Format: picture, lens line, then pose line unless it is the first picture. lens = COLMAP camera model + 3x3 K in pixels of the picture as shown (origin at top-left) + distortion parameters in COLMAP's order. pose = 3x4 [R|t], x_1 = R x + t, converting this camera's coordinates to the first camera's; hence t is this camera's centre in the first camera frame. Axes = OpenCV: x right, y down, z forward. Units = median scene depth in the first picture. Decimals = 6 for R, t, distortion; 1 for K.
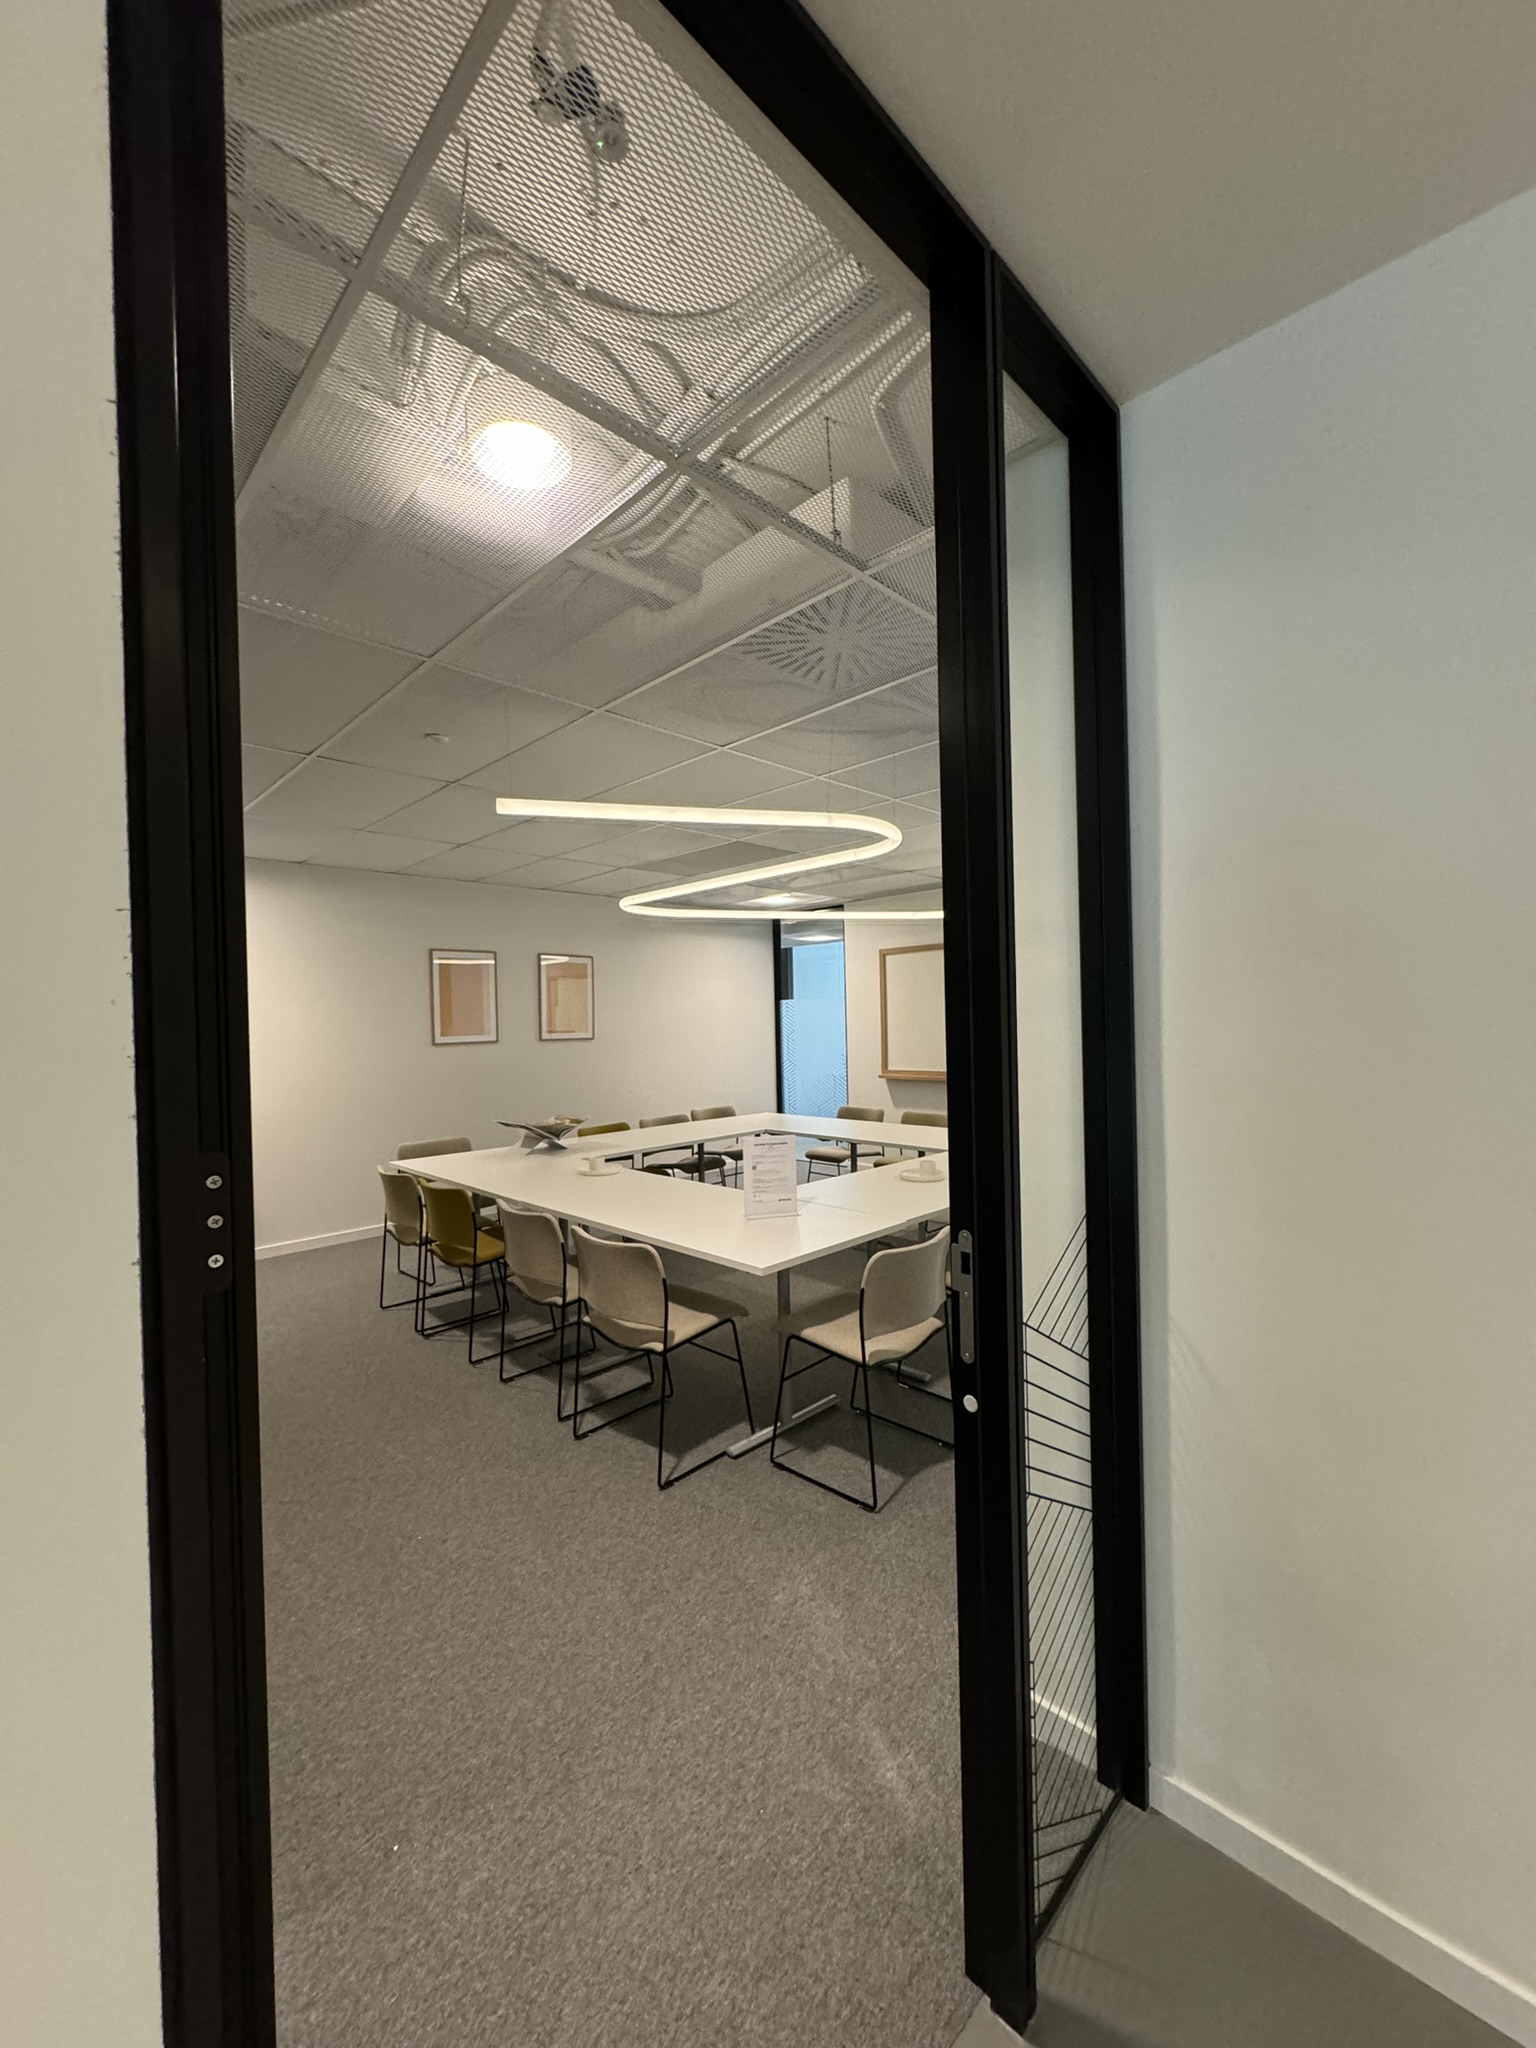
lens RADIAL K [[819.7, 0, 776.9], [0, 819.7, 1026.9], [0, 0, 1]] dist [0.000731, 0.000472]
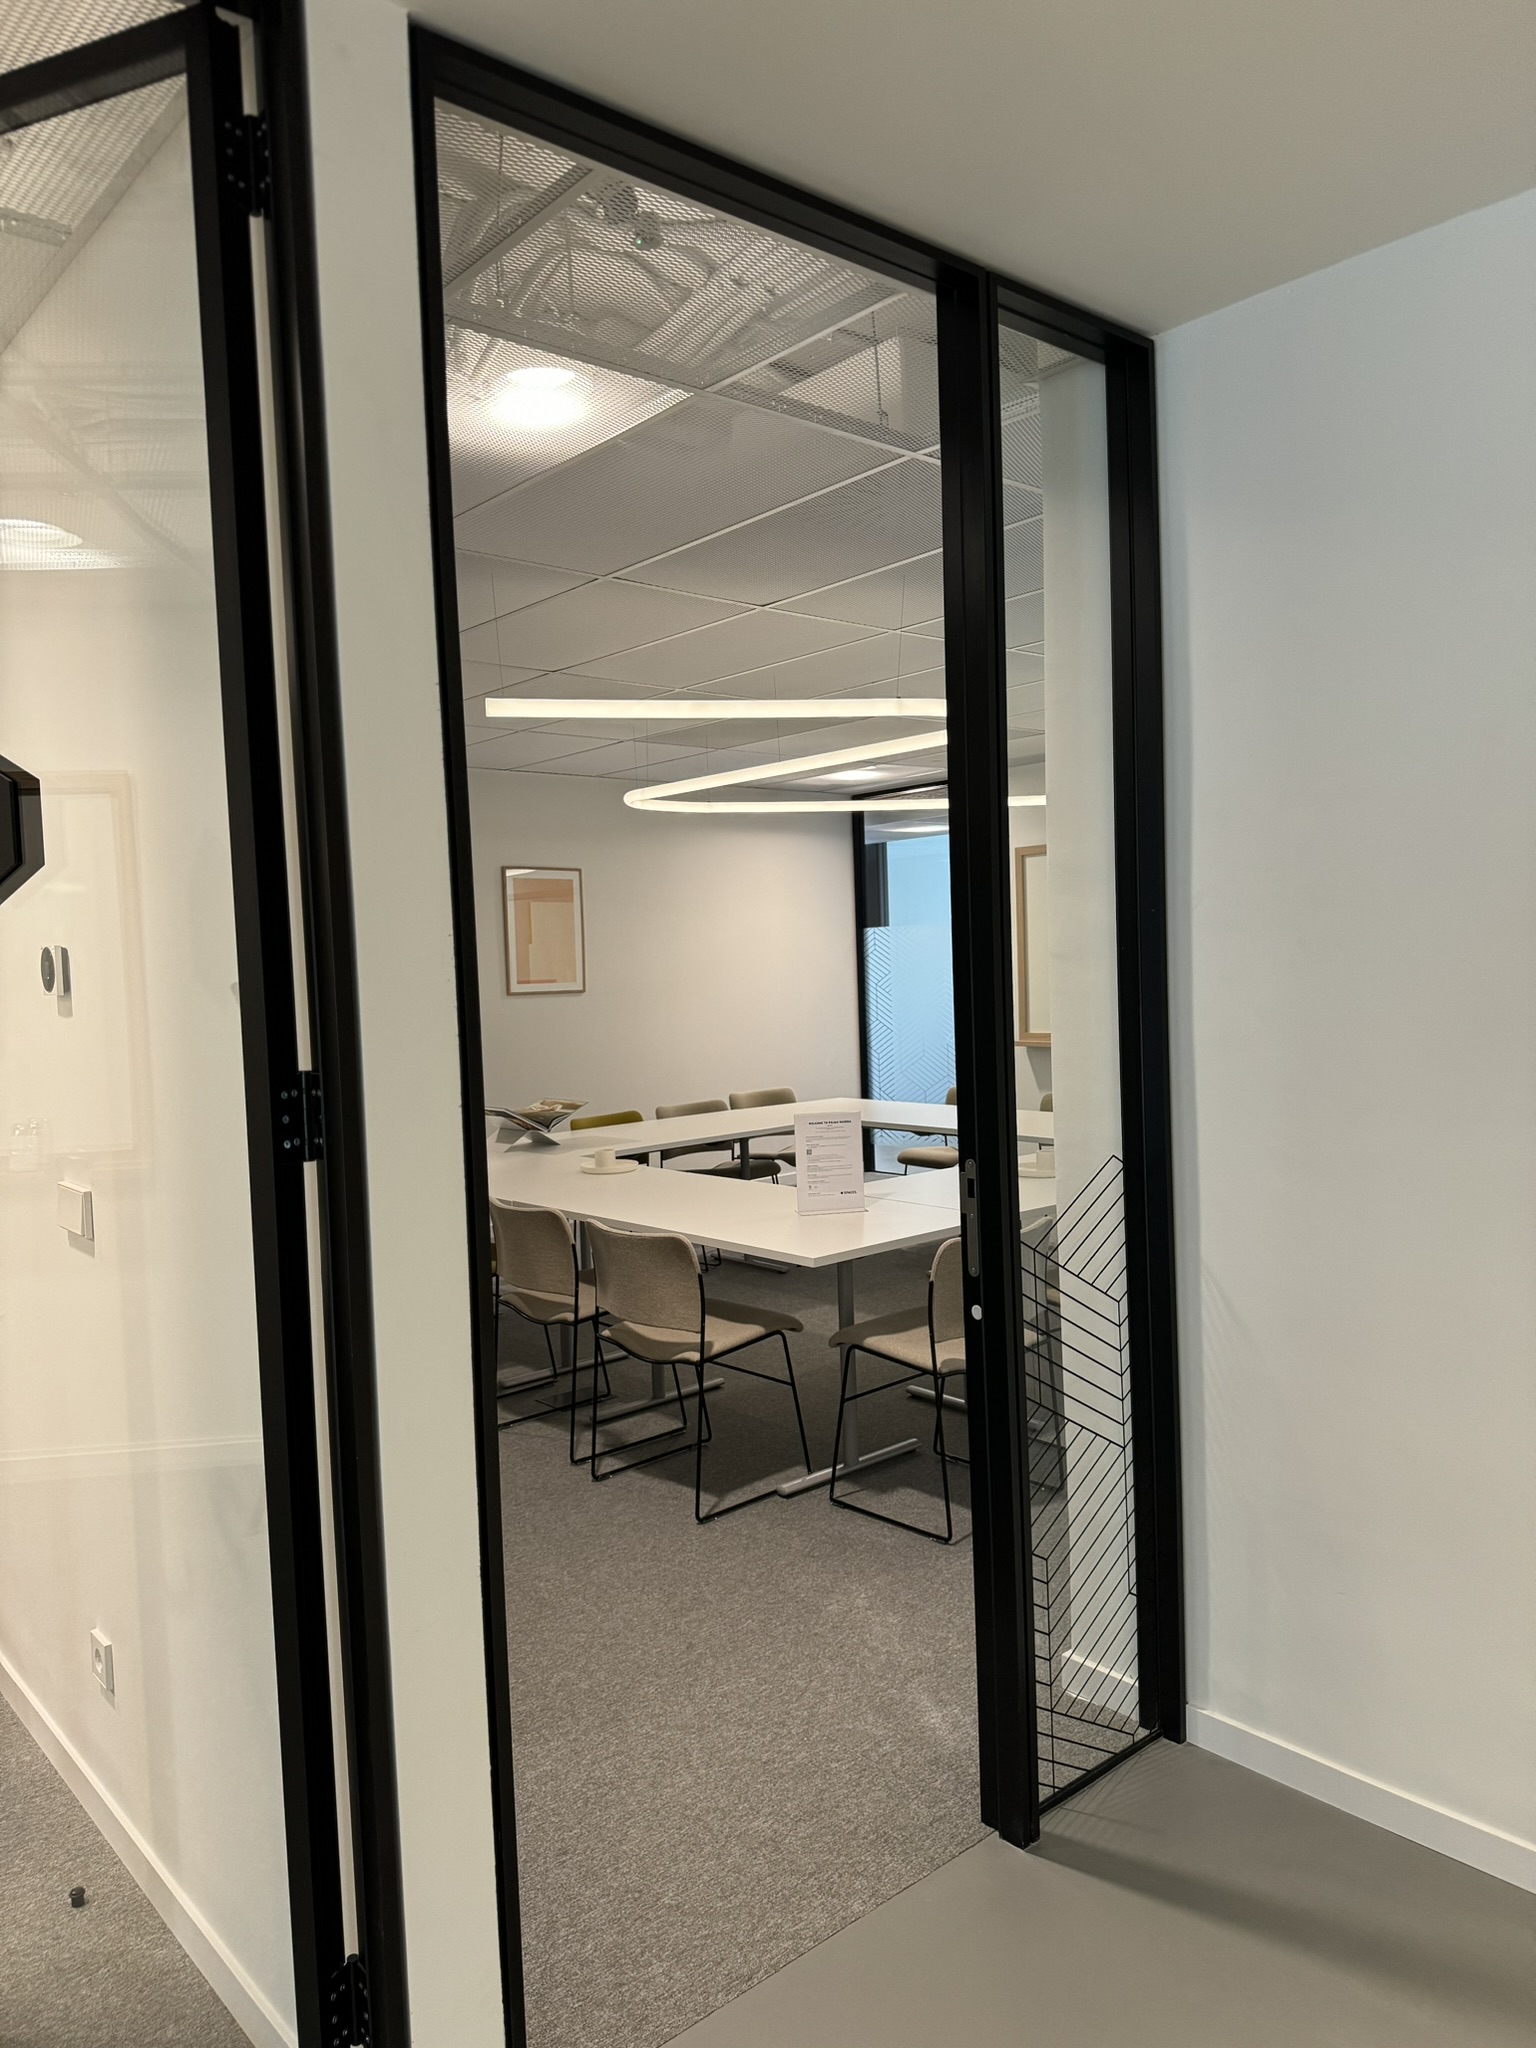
lens RADIAL K [[1448.7, 0, 773.5], [0, 1448.7, 1030.4], [0, 0, 1]] dist [0.062678, -0.000085]
pose [[0.997235, -0.009693, -0.073684, 0.045967], [0.012957, 0.998950, 0.043952, -0.008995], [0.073181, -0.044785, 0.996313, -0.428816]]
